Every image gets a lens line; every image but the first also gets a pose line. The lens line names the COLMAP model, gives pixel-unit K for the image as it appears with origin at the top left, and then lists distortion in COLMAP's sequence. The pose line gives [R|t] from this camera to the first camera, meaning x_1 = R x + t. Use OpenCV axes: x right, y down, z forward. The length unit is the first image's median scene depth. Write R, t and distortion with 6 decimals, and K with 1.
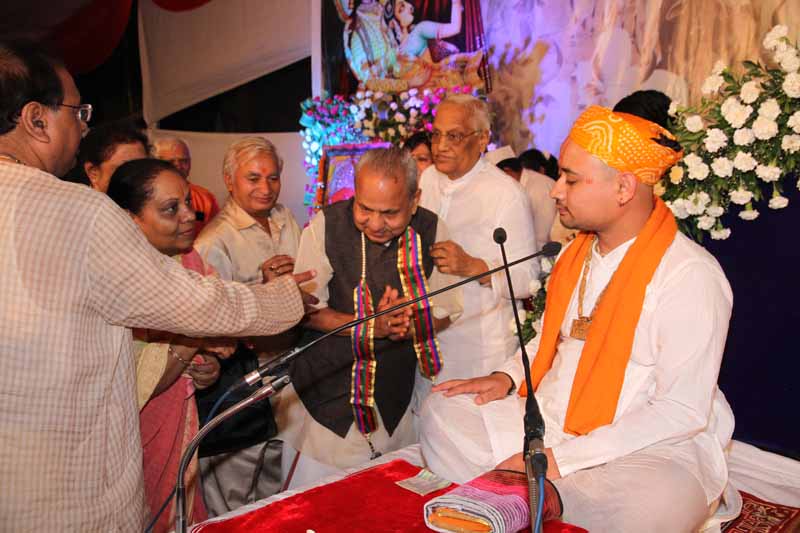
lens RADIAL K [[832.2, 0, 412.6], [0, 832.2, 260.0], [0, 0, 1]] dist [0.057494, 0.000000]
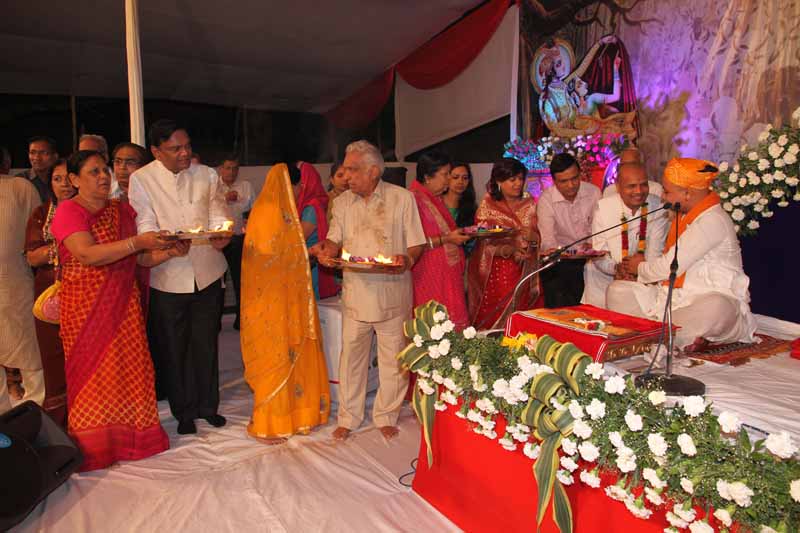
lens RADIAL K [[645.6, 0, 393.6], [0, 645.6, 269.0], [0, 0, 1]] dist [-0.007265, 0.045394]
pose [[0.972111, 0.035813, -0.231771, -0.052784], [-0.034113, 0.999354, 0.011340, 0.048240], [0.232027, -0.003117, 0.972704, -0.280696]]
